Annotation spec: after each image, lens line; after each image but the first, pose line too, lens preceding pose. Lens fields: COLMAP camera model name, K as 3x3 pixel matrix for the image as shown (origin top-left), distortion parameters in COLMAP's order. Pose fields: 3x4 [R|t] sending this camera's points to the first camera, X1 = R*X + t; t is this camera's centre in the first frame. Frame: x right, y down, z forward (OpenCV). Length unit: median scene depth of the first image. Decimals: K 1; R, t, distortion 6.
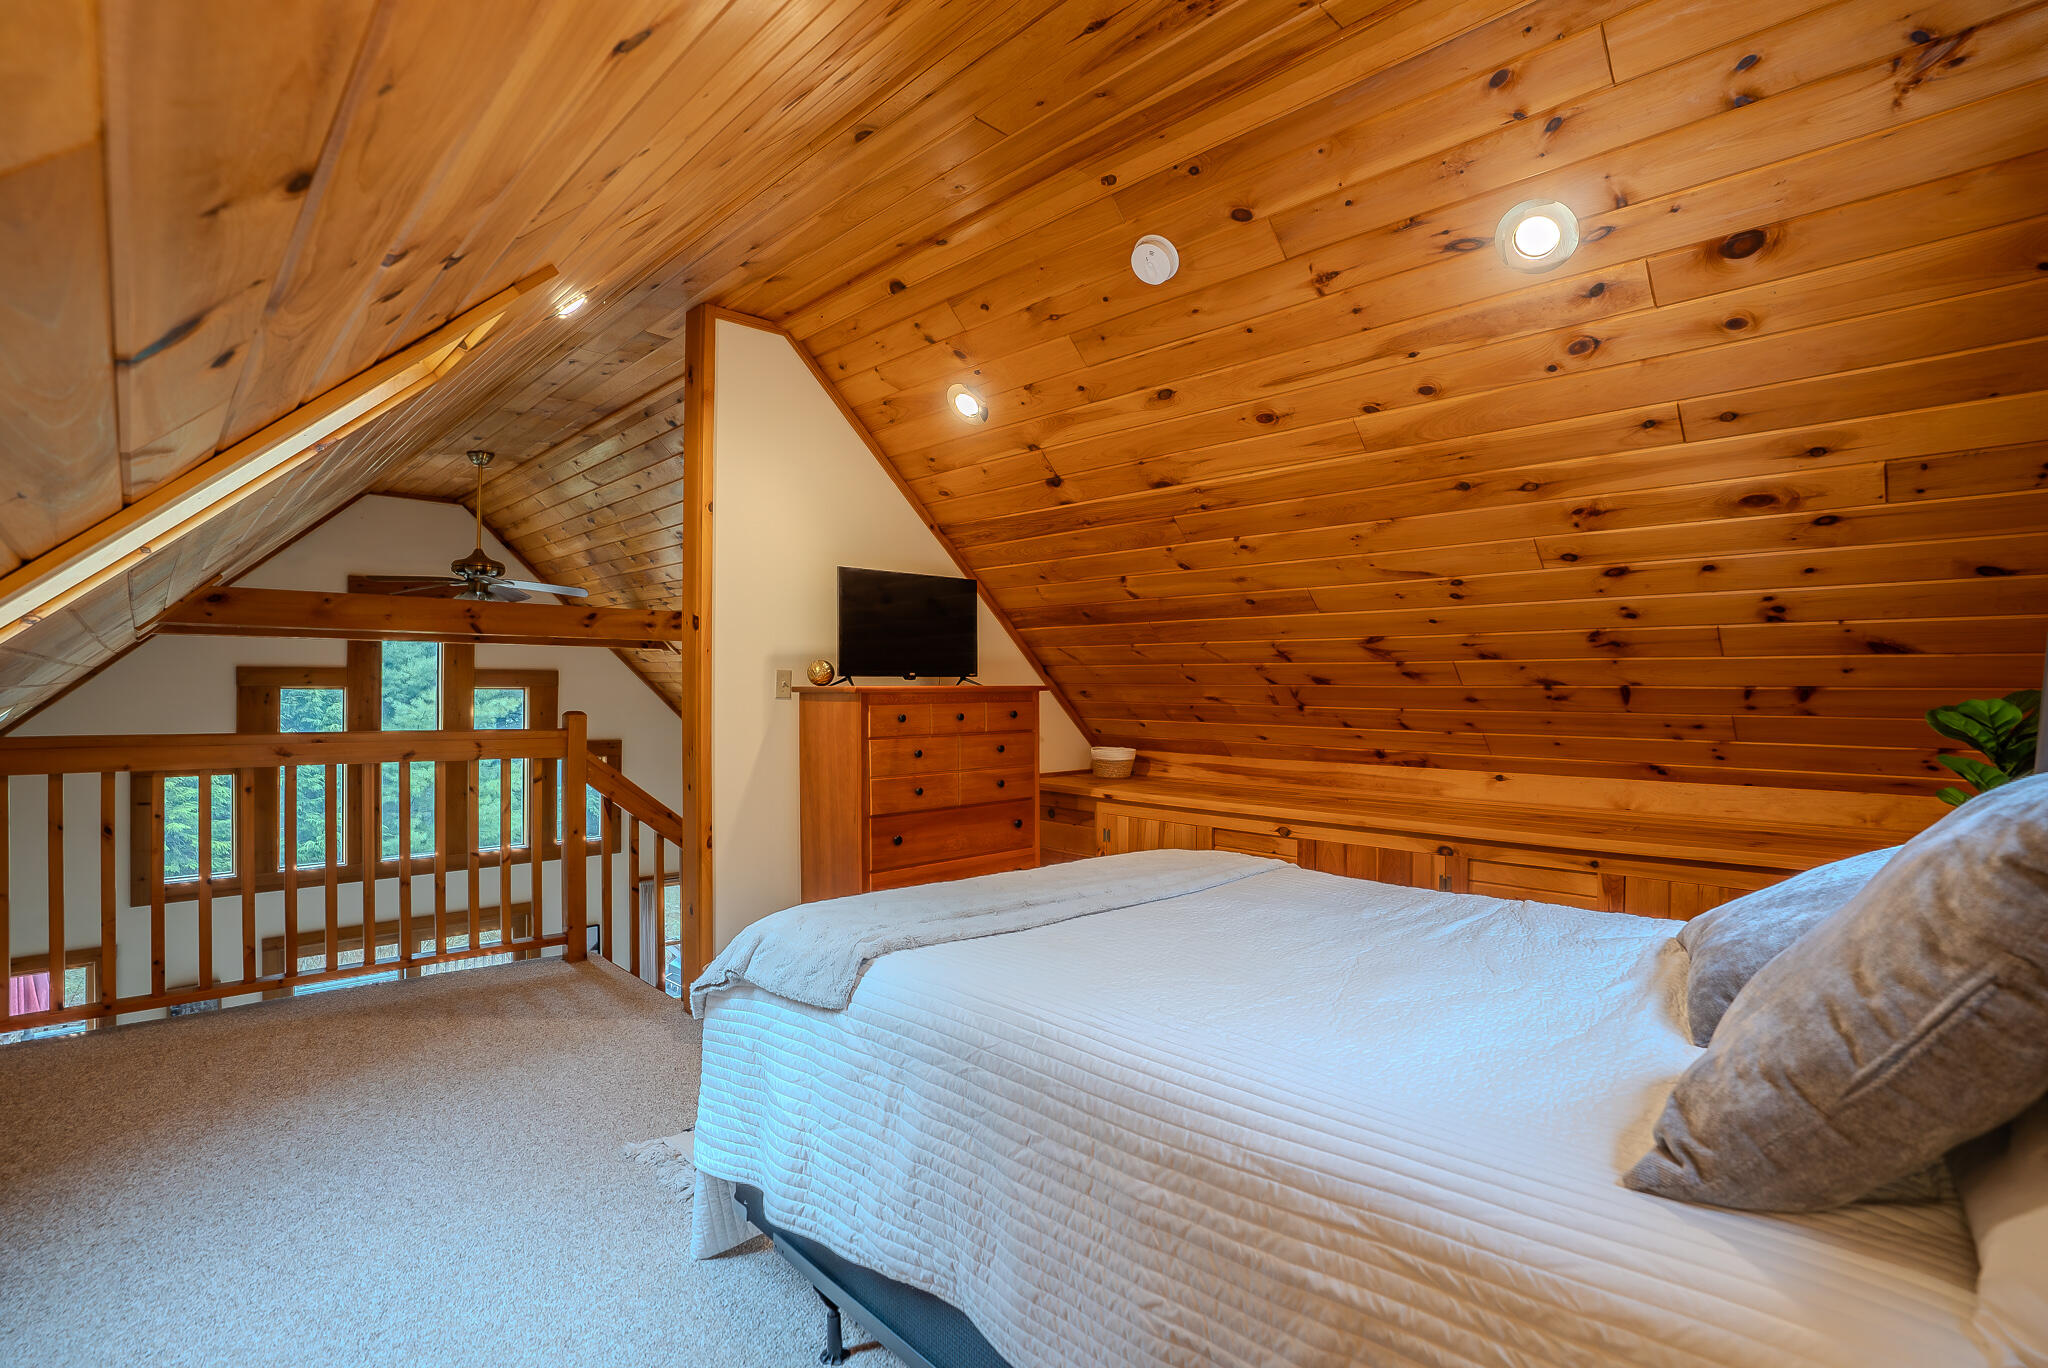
lens RADIAL K [[981.4, 0, 1020.2], [0, 981.4, 673.6], [0, 0, 1]] dist [-0.029652, 0.000360]
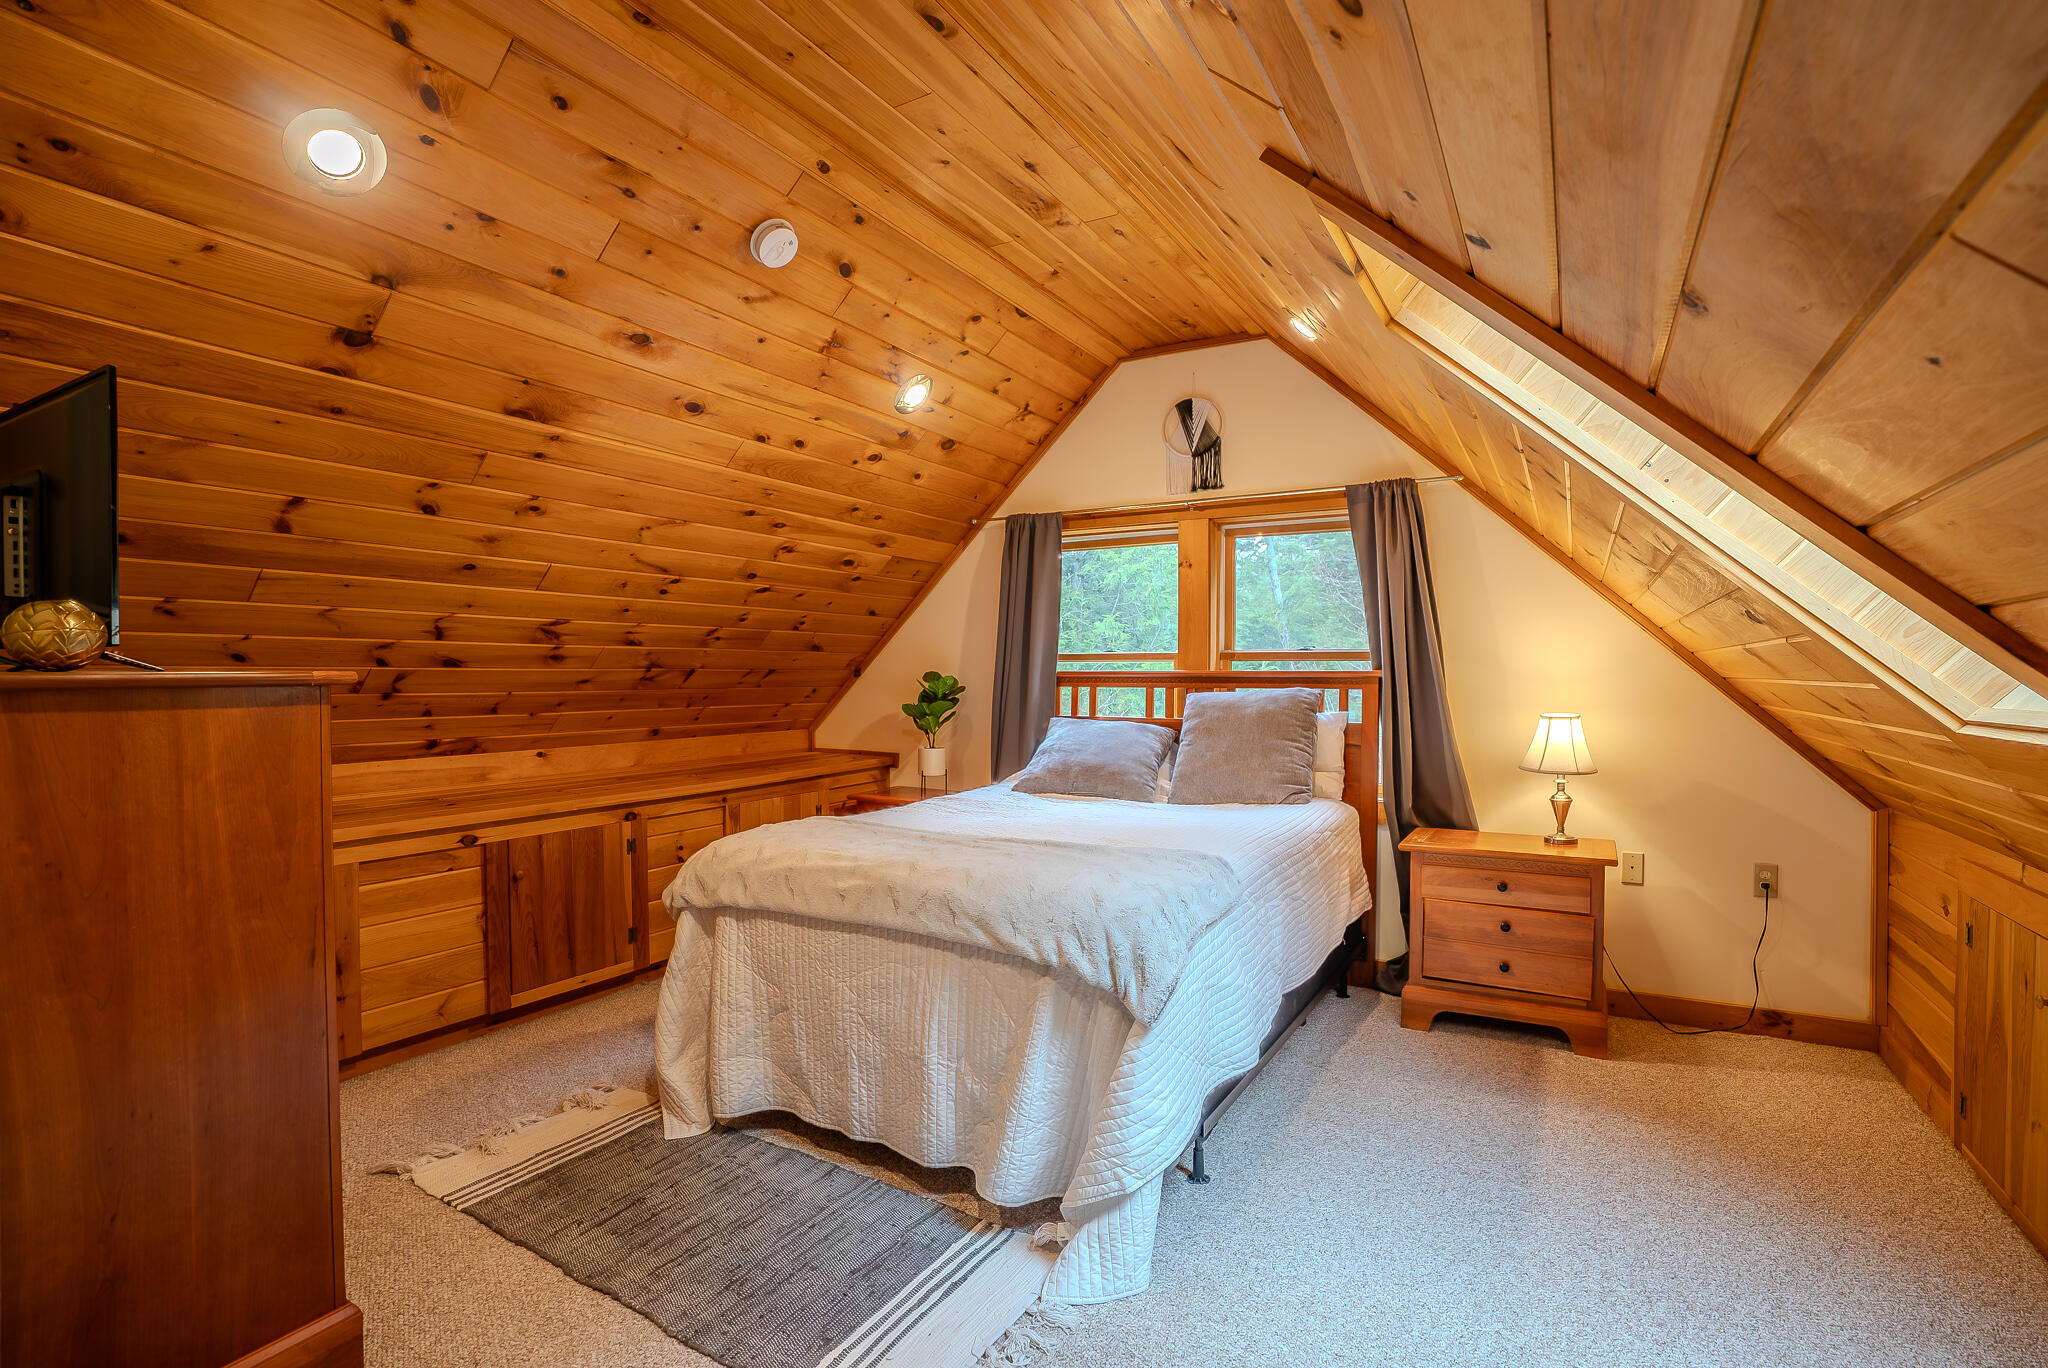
lens RADIAL K [[981.4, 0, 1020.2], [0, 981.4, 673.6], [0, 0, 1]] dist [-0.029652, 0.000360]
pose [[-0.271763, -0.005100, 0.962351, -0.579546], [-0.016224, 0.999868, 0.000717, 0.007358], [-0.962228, -0.015418, -0.271810, 0.665332]]
